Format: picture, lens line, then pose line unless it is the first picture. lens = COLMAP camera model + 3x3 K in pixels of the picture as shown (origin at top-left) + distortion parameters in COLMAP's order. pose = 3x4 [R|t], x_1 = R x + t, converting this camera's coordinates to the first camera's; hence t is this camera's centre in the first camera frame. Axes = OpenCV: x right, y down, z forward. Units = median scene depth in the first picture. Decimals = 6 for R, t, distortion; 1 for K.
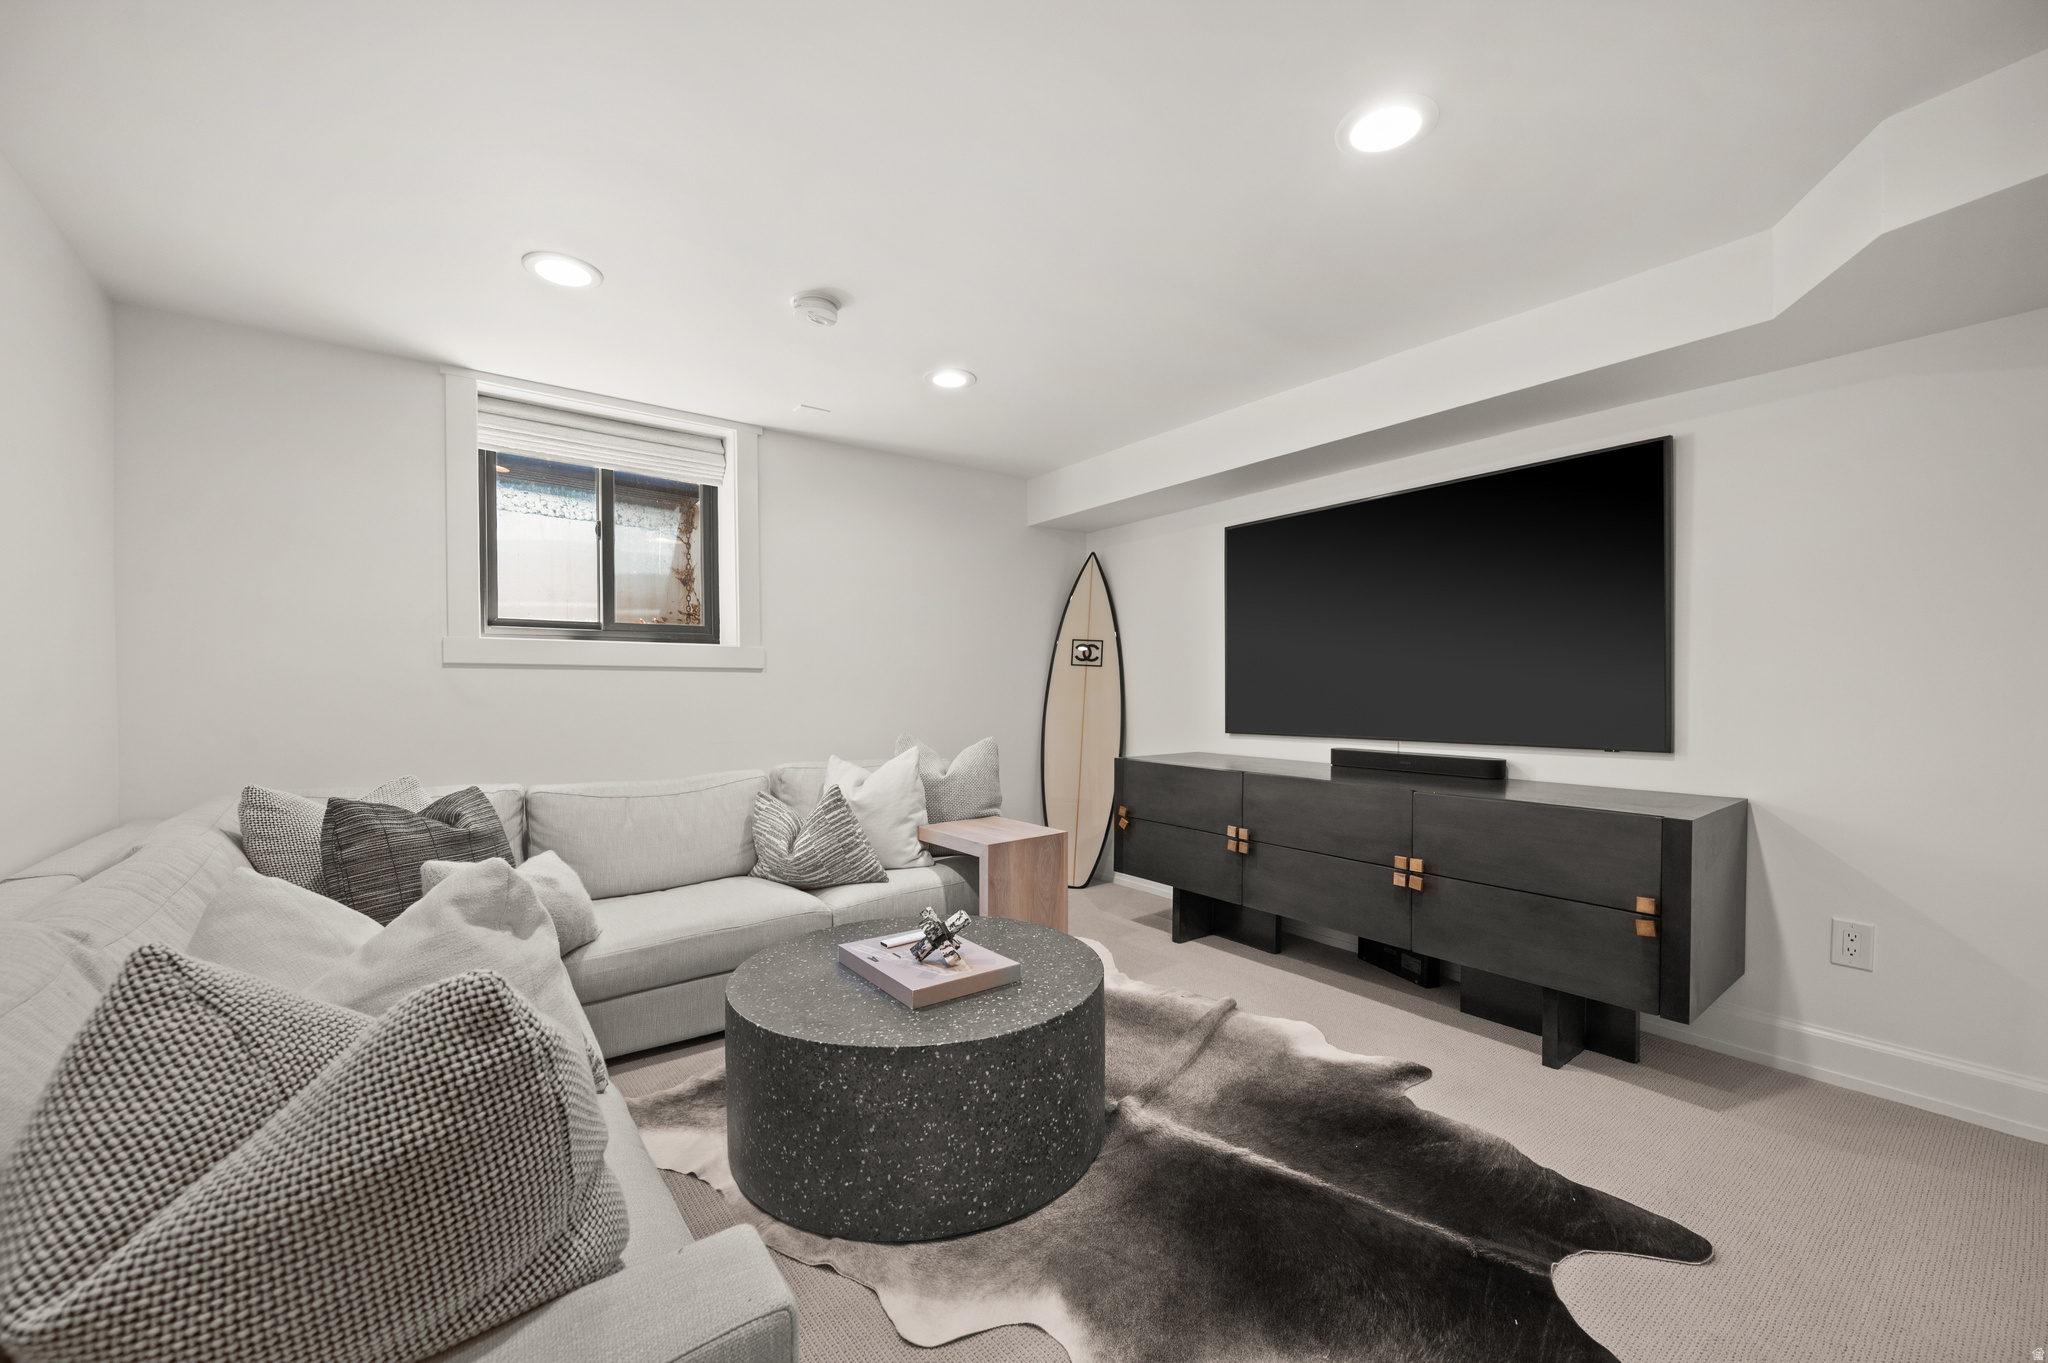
lens RADIAL K [[808.6, 0, 1031.6], [0, 808.6, 707.7], [0, 0, 1]] dist [-0.003509, 0.000542]
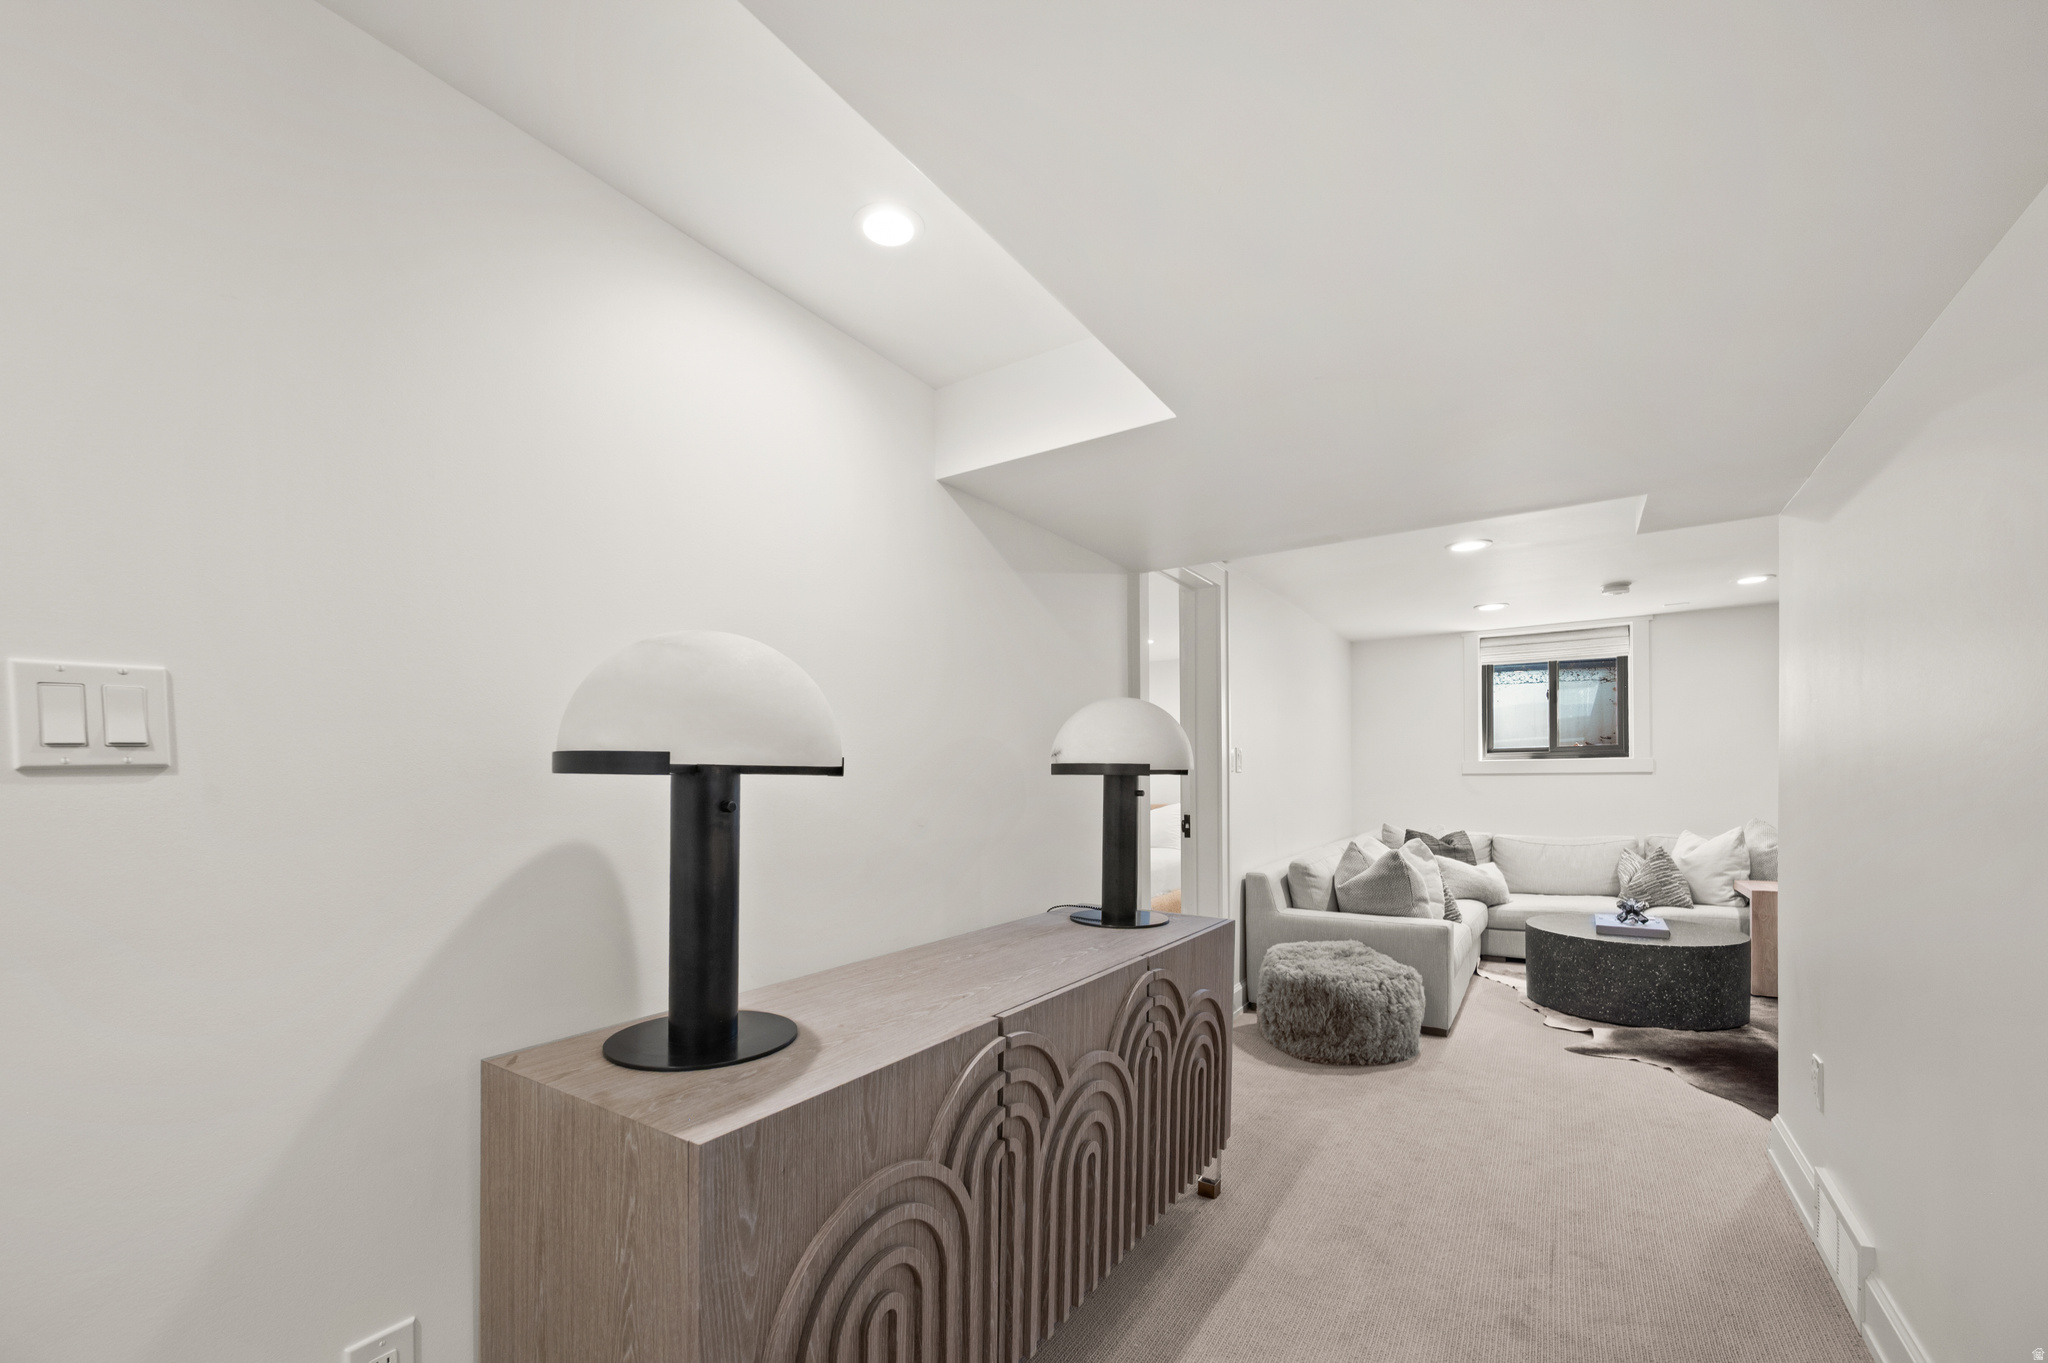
lens RADIAL K [[808.6, 0, 1019.6], [0, 808.6, 781.3], [0, 0, 1]] dist [-0.003509, 0.000542]
pose [[0.321821, 0.001968, -0.946798, 0.867205], [-0.008980, 0.999959, -0.000974, -0.022591], [0.946758, 0.008815, 0.321826, -0.746851]]
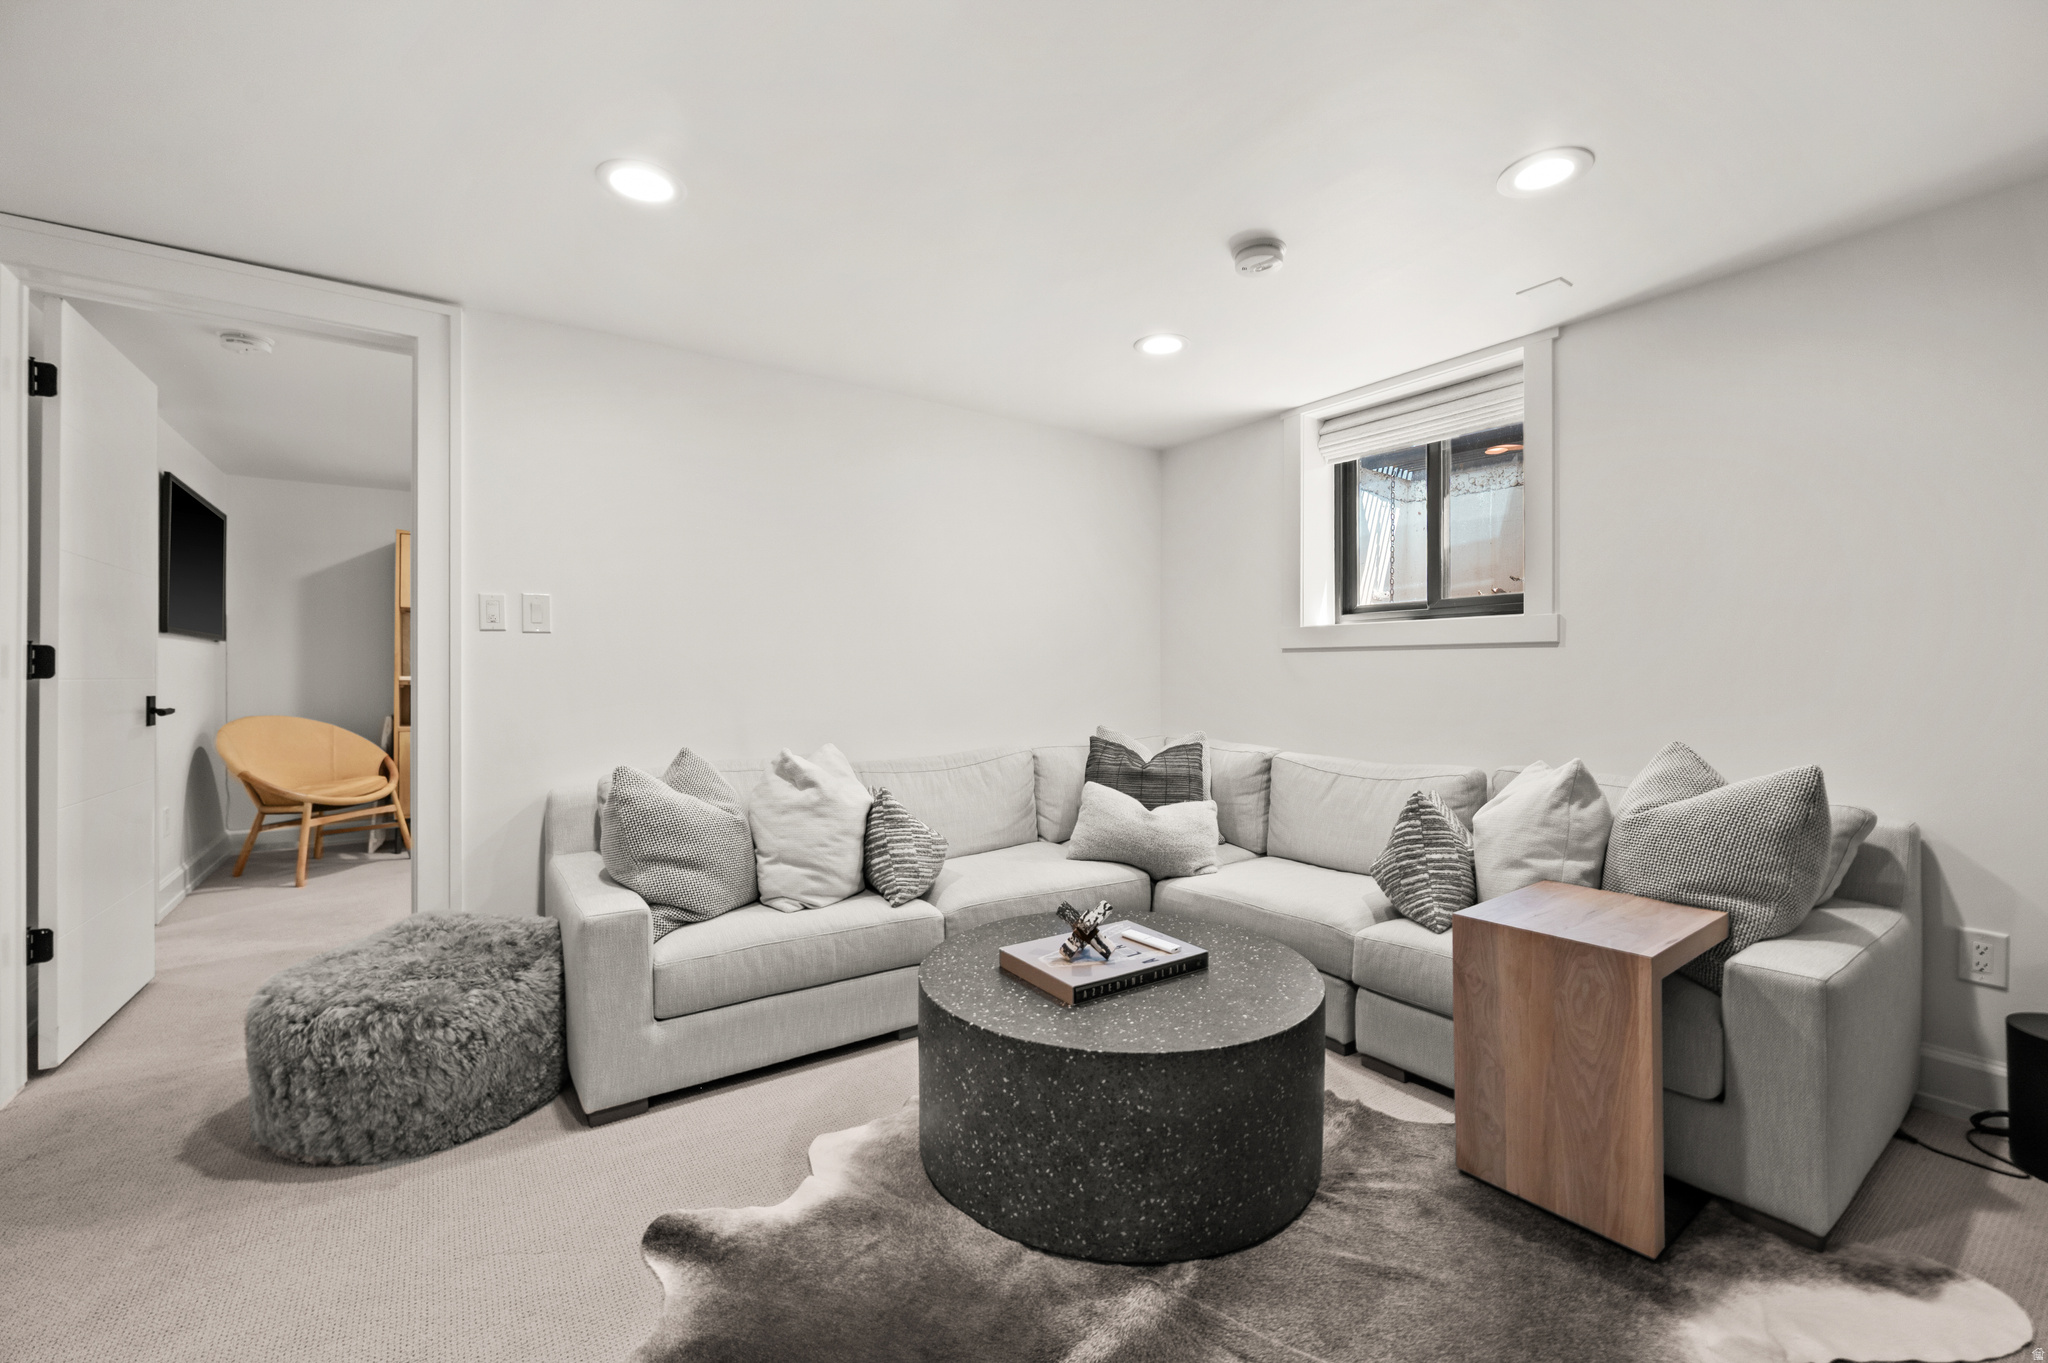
lens RADIAL K [[808.6, 0, 1003.7], [0, 808.6, 676.5], [0, 0, 1]] dist [-0.003509, 0.000542]
pose [[-0.057237, 0.007957, -0.998329, 0.544710], [-0.018558, 0.999787, 0.009032, -0.014905], [0.998188, 0.019044, -0.057077, 0.618227]]
